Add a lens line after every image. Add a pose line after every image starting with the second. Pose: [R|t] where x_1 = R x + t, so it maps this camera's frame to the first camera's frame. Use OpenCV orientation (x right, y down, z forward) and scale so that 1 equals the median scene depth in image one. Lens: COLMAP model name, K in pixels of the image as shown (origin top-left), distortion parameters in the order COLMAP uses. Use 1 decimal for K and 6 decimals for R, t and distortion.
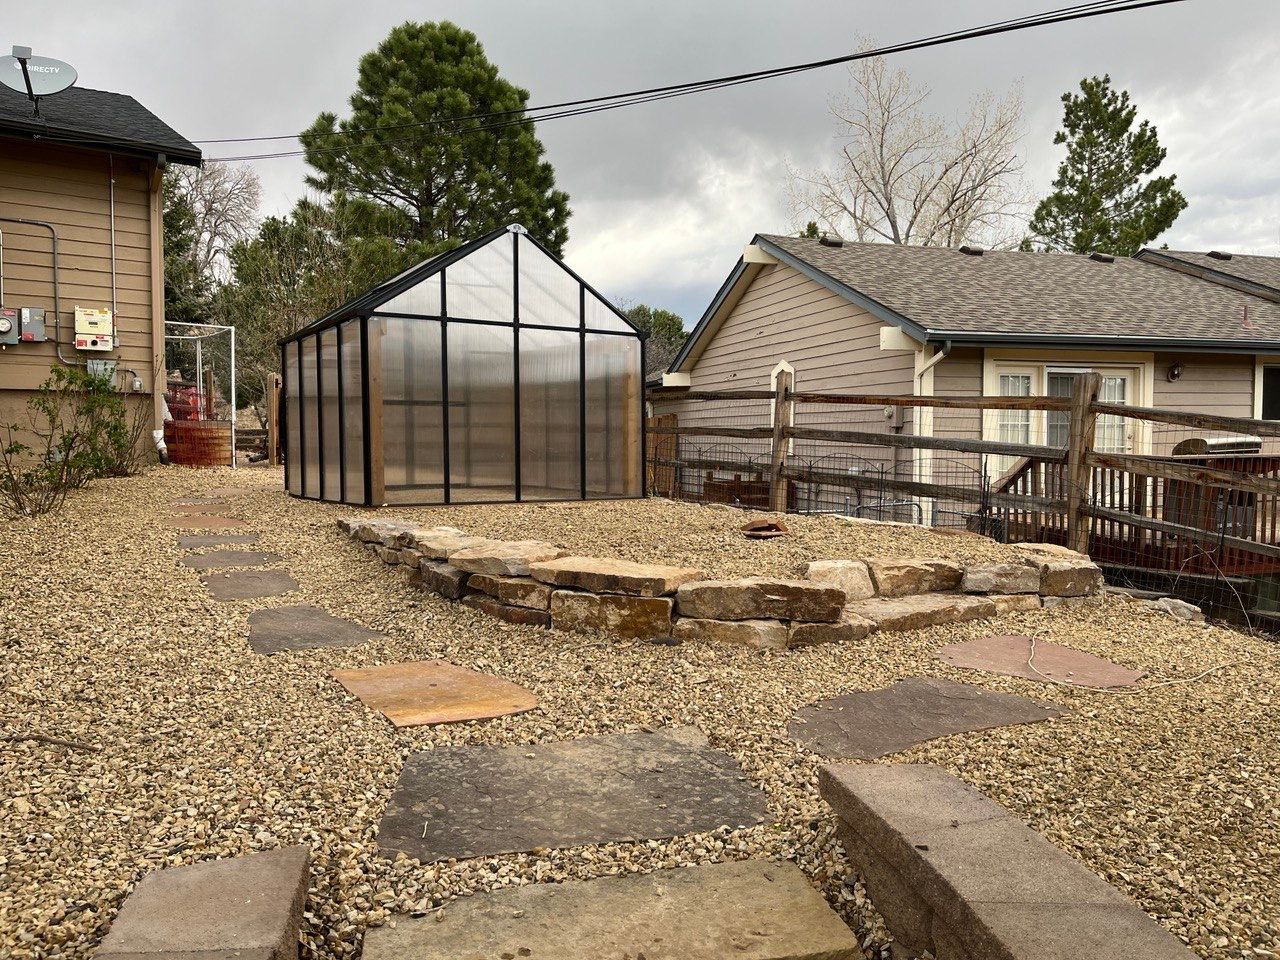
lens RADIAL K [[908.7, 0, 640.0], [0, 908.7, 480.0], [0, 0, 1]] dist [0.079362, -0.127892]
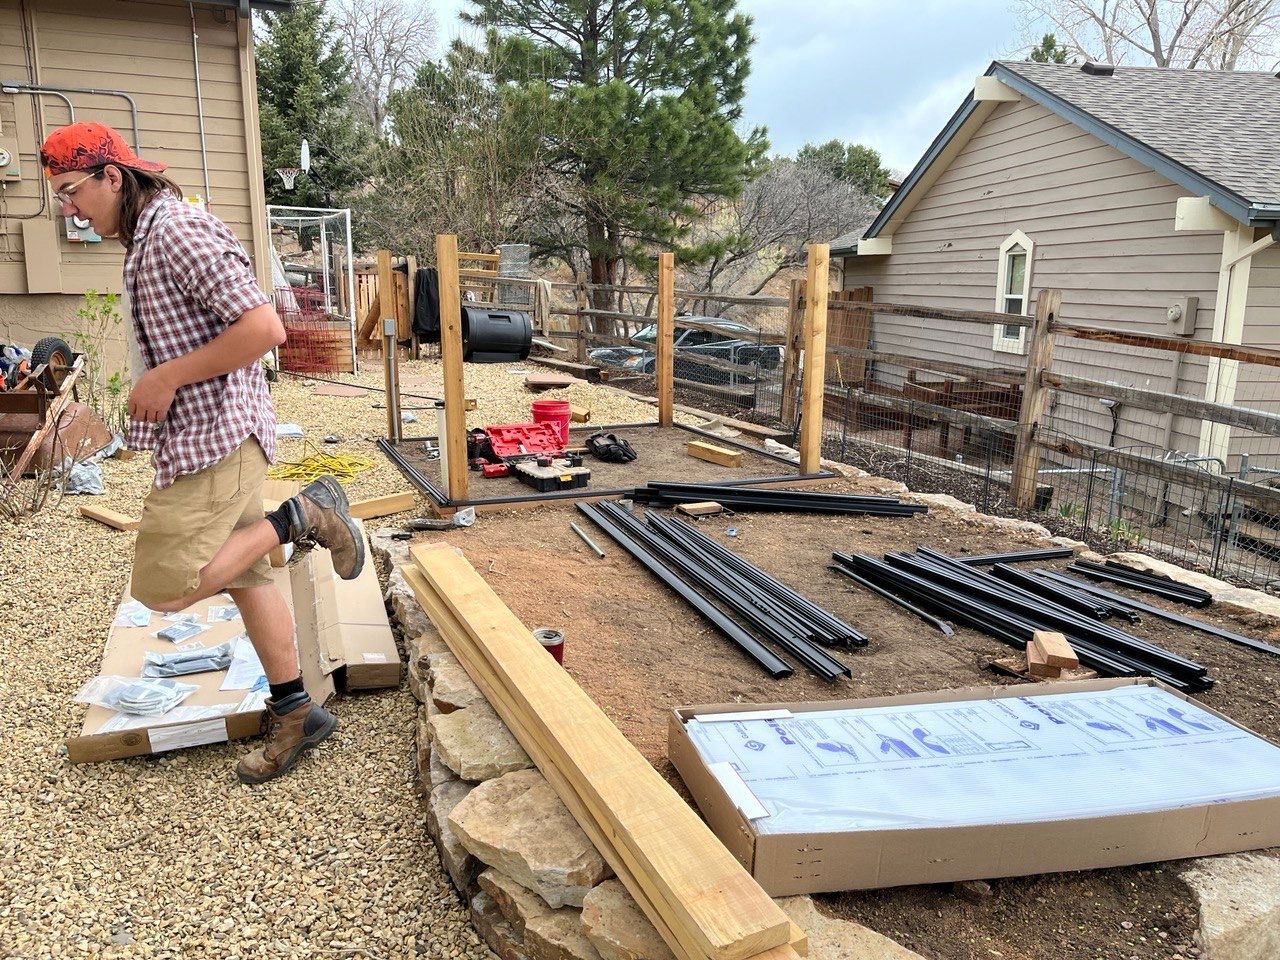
lens RADIAL K [[912.7, 0, 640.0], [0, 912.7, 480.0], [0, 0, 1]] dist [0.038340, -0.051306]
pose [[0.980908, 0.044073, -0.189413, -0.002293], [-0.011722, 0.985610, 0.168627, -0.036264], [0.194120, -0.163187, 0.967309, 0.102202]]
